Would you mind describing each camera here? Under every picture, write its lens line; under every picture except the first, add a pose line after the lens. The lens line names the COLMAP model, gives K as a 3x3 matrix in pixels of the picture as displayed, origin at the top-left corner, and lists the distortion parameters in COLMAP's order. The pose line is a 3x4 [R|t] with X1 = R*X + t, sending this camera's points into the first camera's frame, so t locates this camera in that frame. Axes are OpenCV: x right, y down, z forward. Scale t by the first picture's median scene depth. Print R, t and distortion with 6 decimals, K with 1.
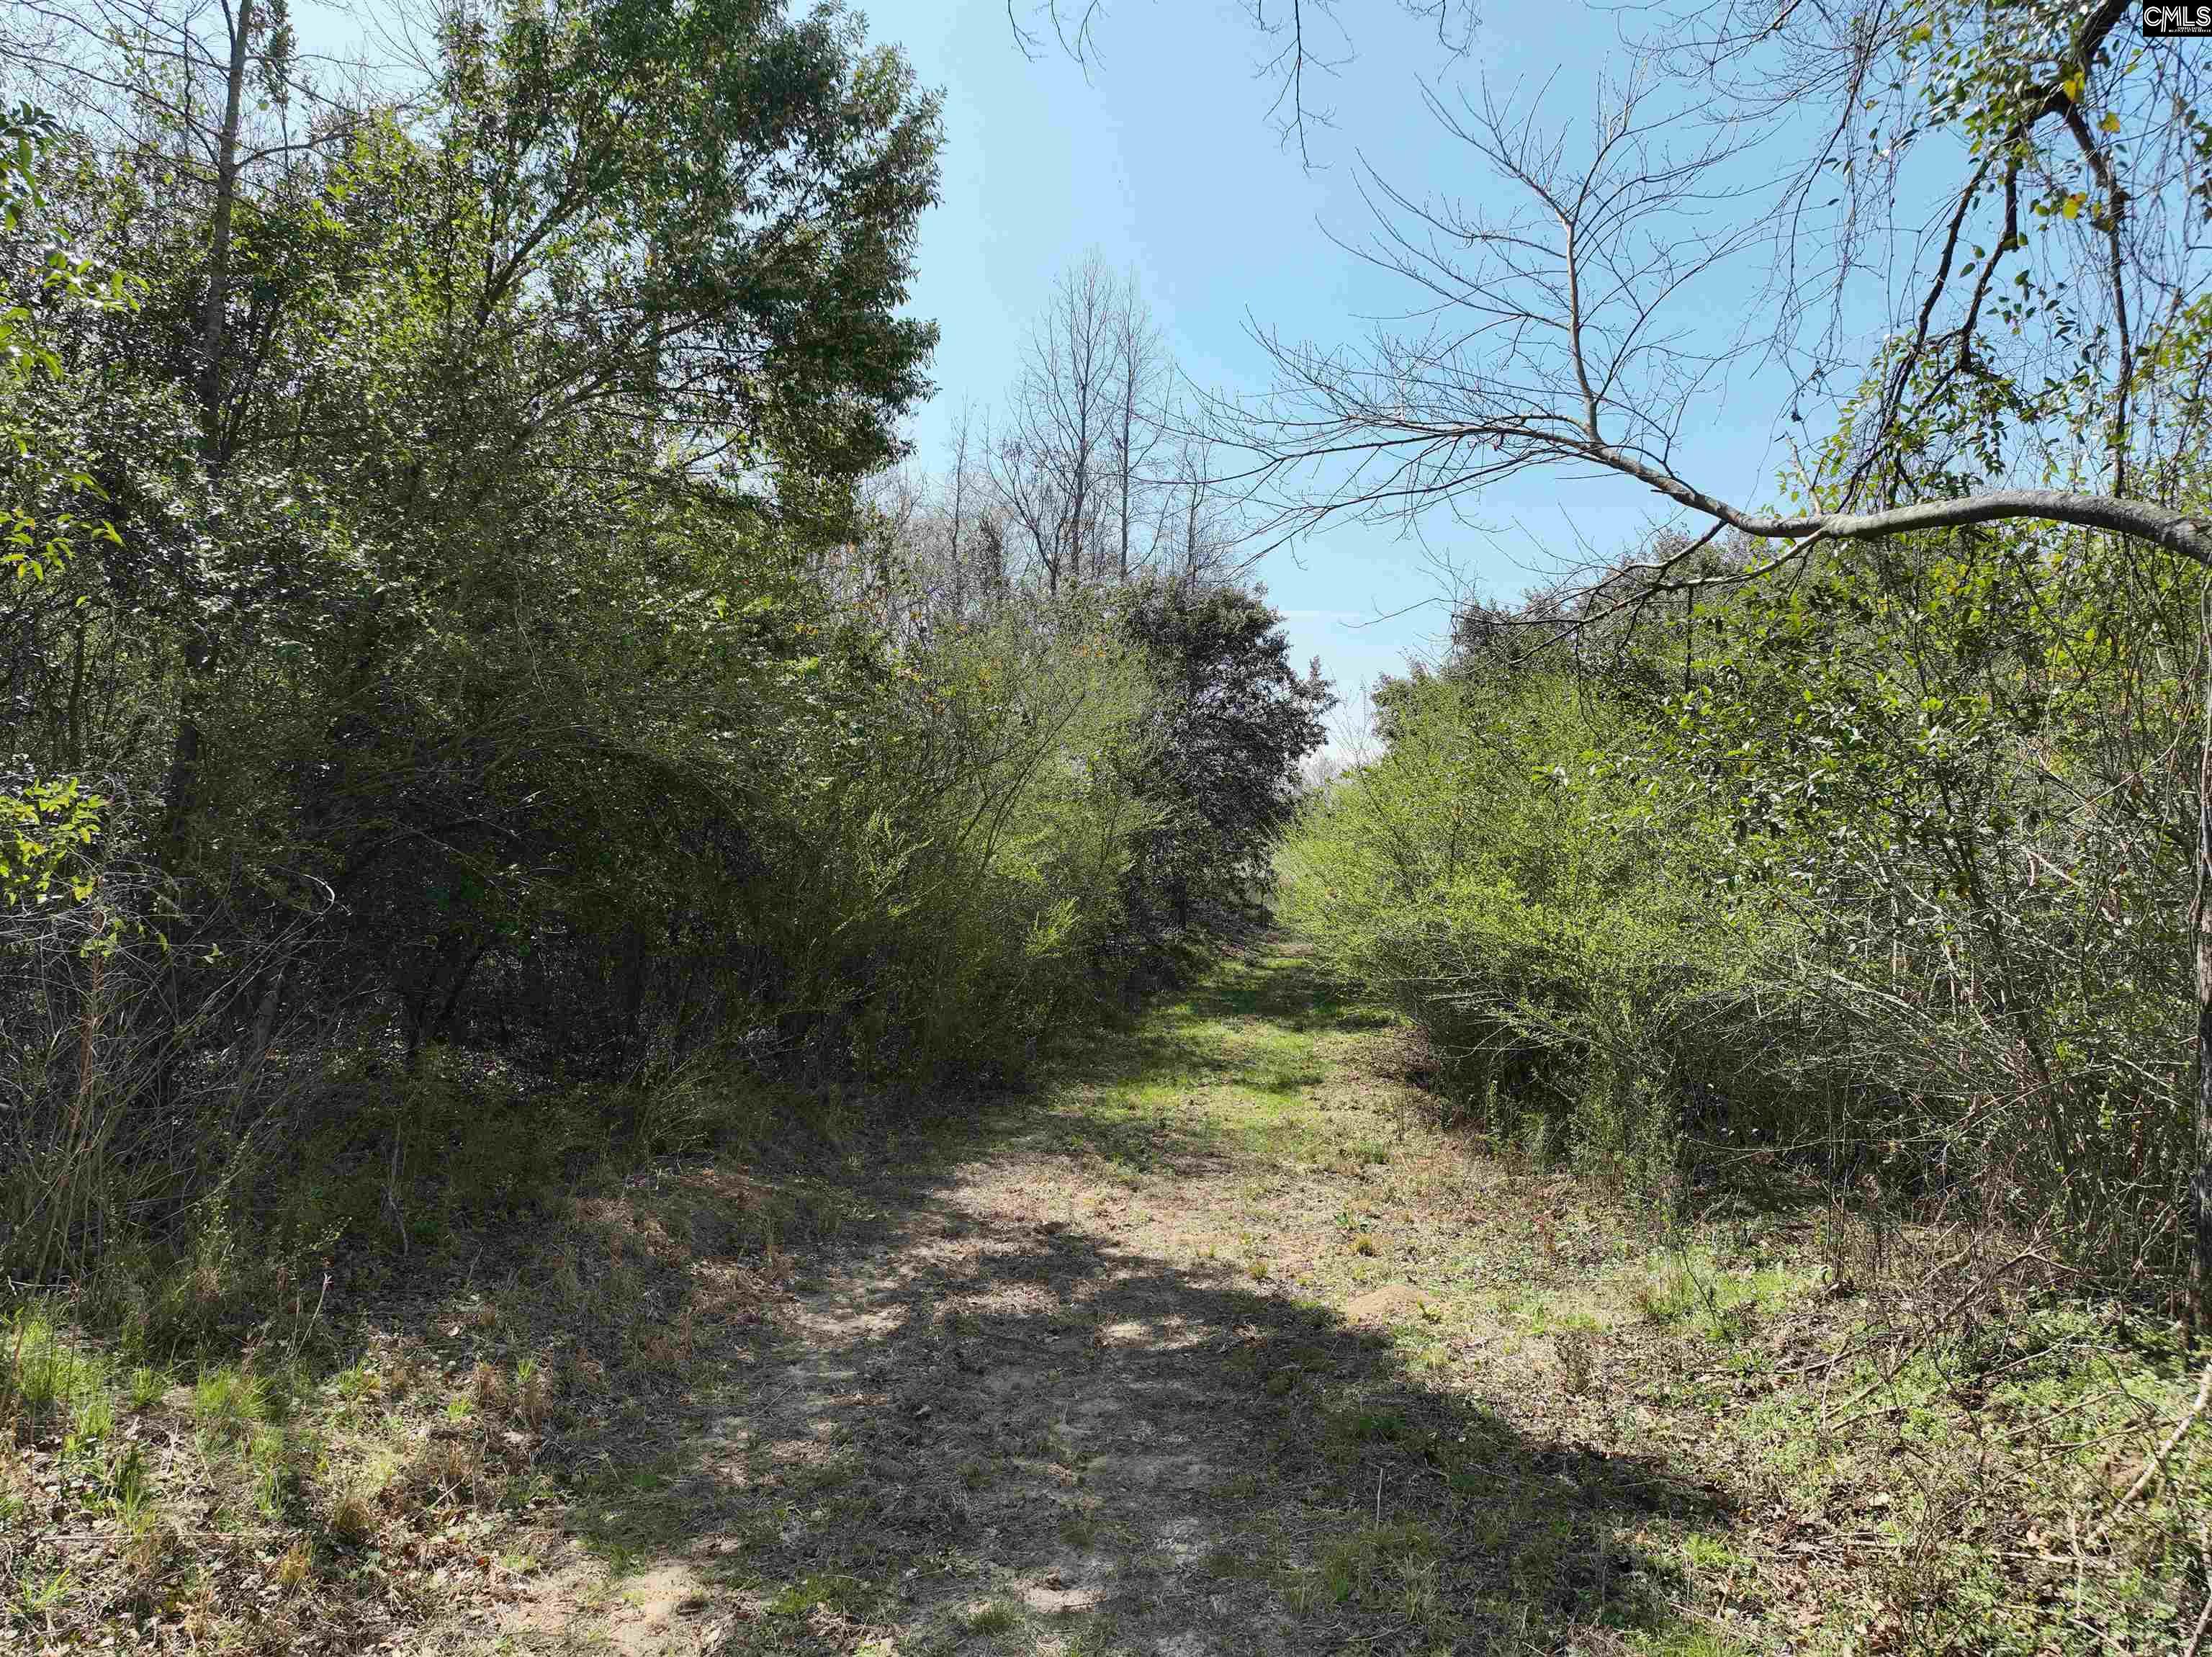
lens RADIAL K [[1568.0, 0, 1106.0], [0, 1568.0, 828.5], [0, 0, 1]] dist [-0.087383, 0.072283]
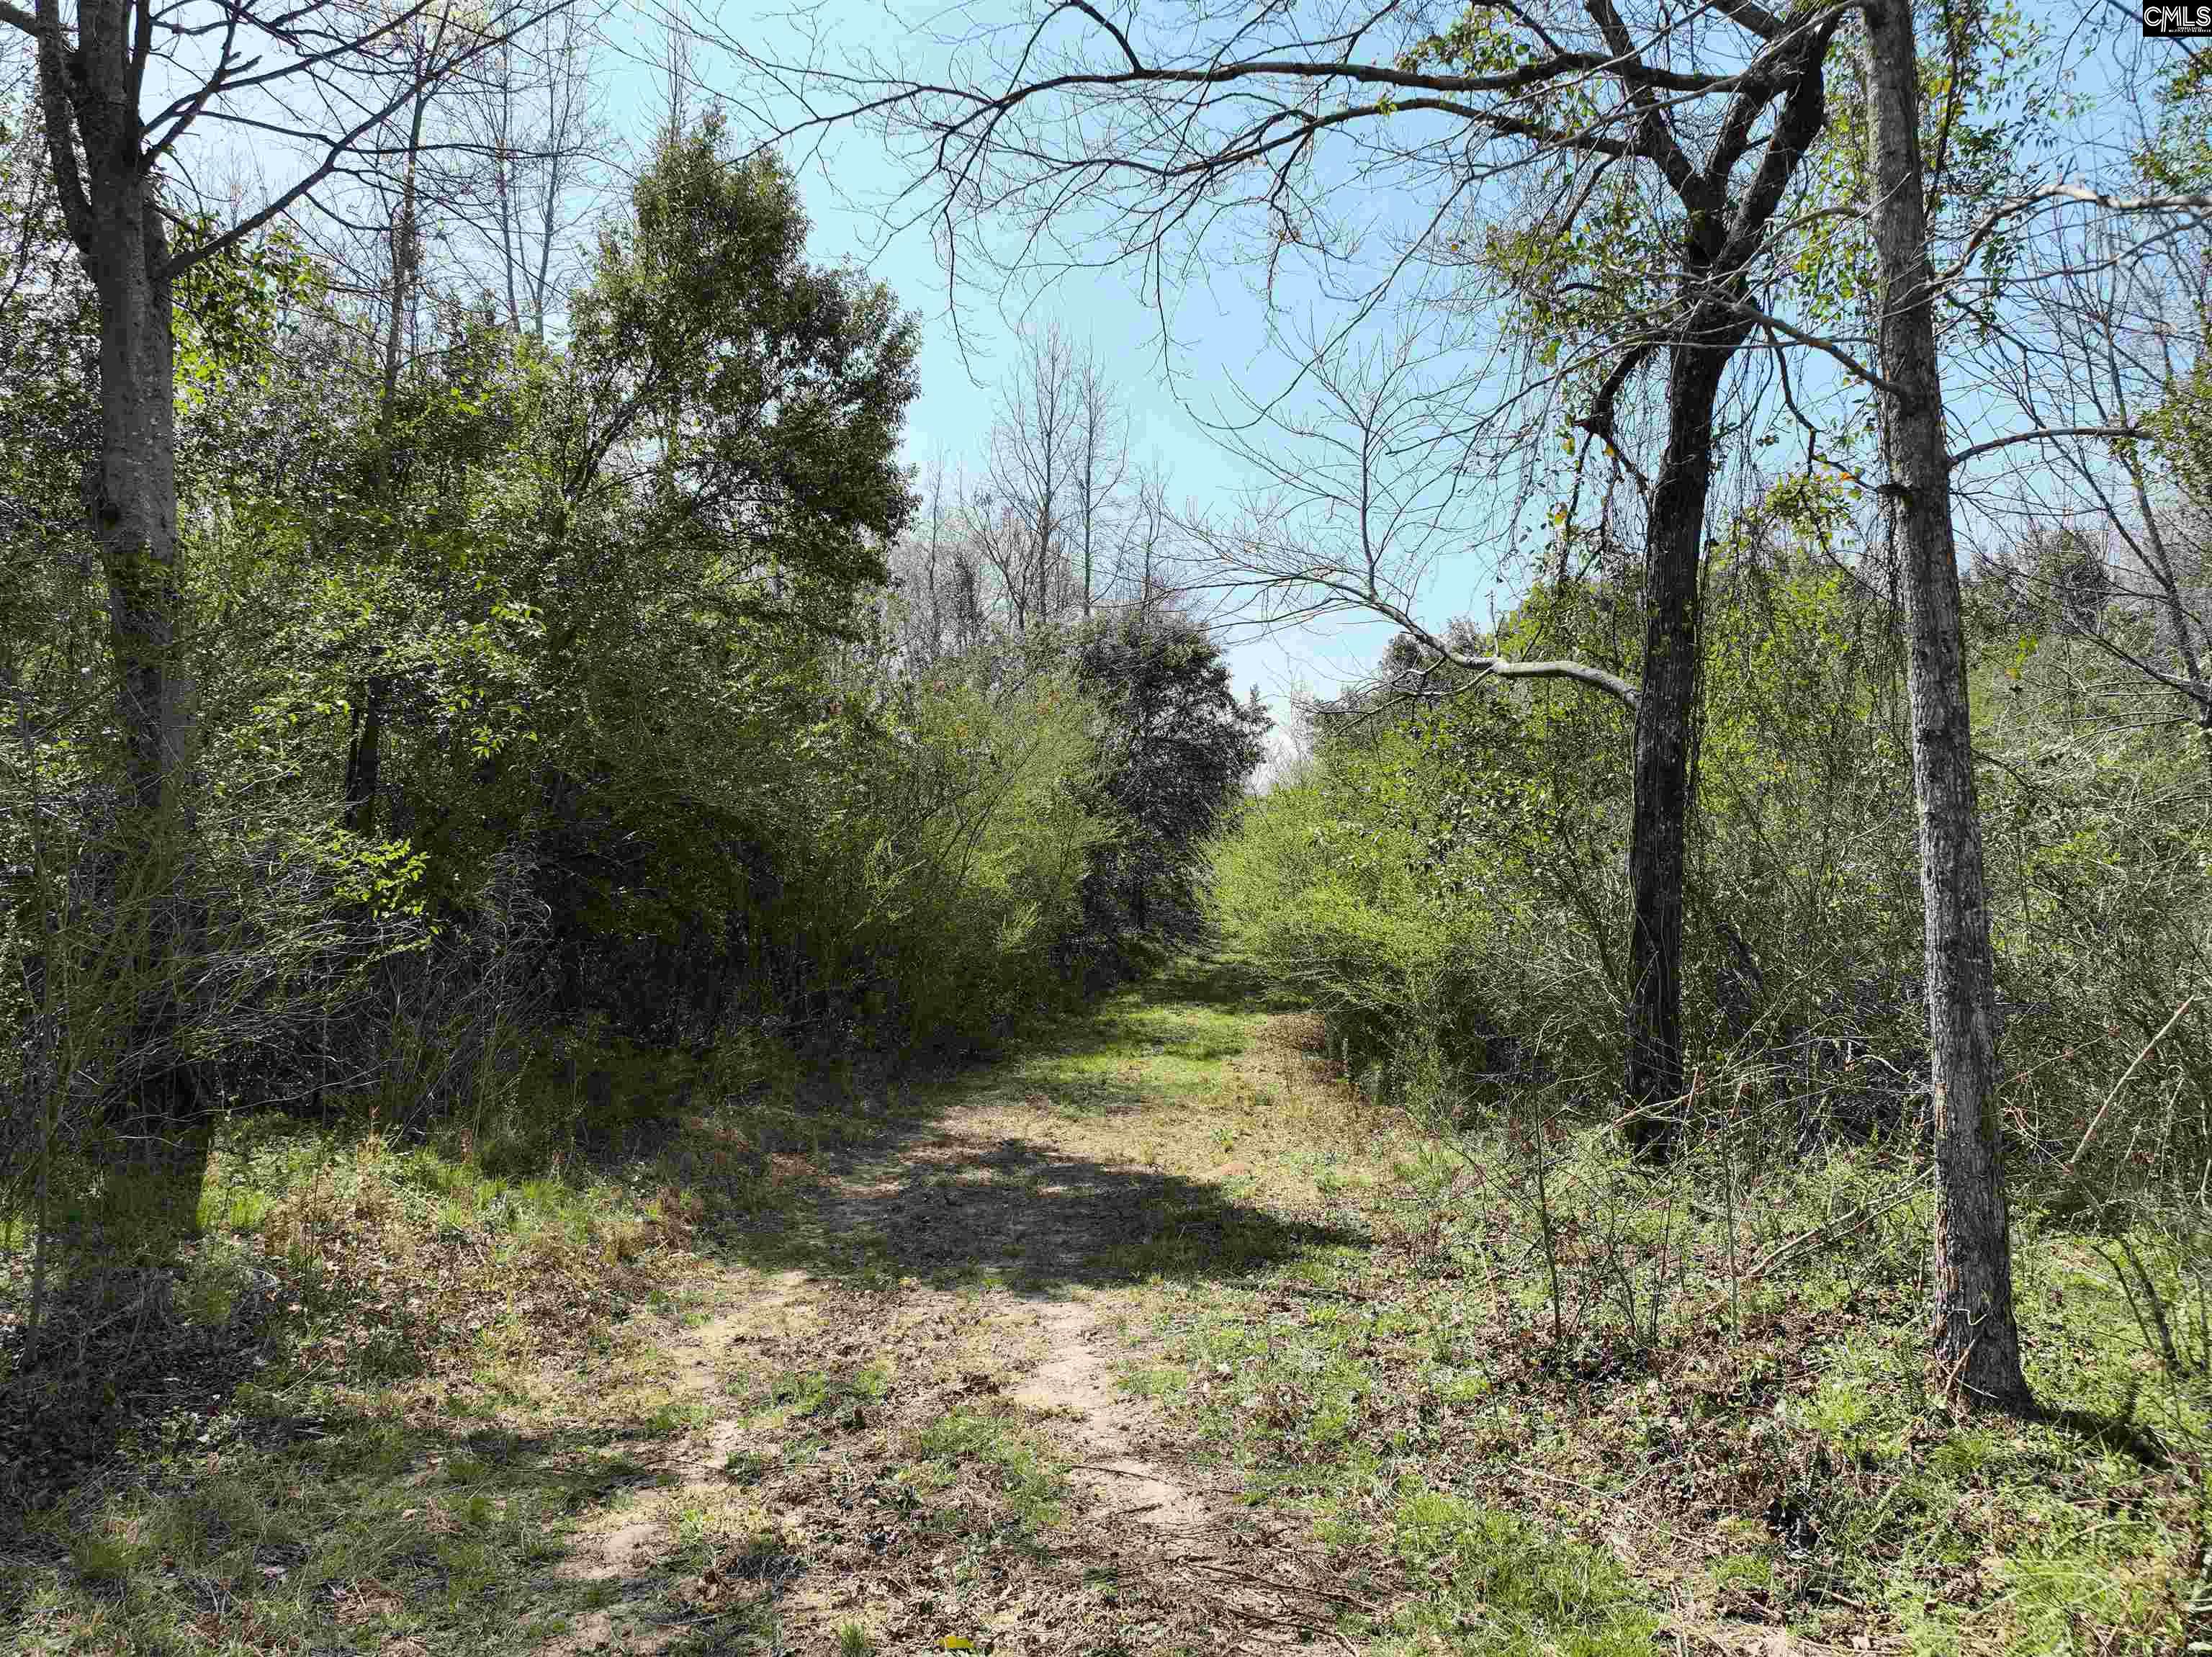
lens RADIAL K [[1568.0, 0, 1106.0], [0, 1568.0, 828.5], [0, 0, 1]] dist [-0.087383, 0.072283]
pose [[0.999848, -0.010902, 0.013632, 0.017531], [0.010909, 0.999940, -0.000457, -0.011877], [-0.013626, 0.000606, 0.999907, -0.205288]]
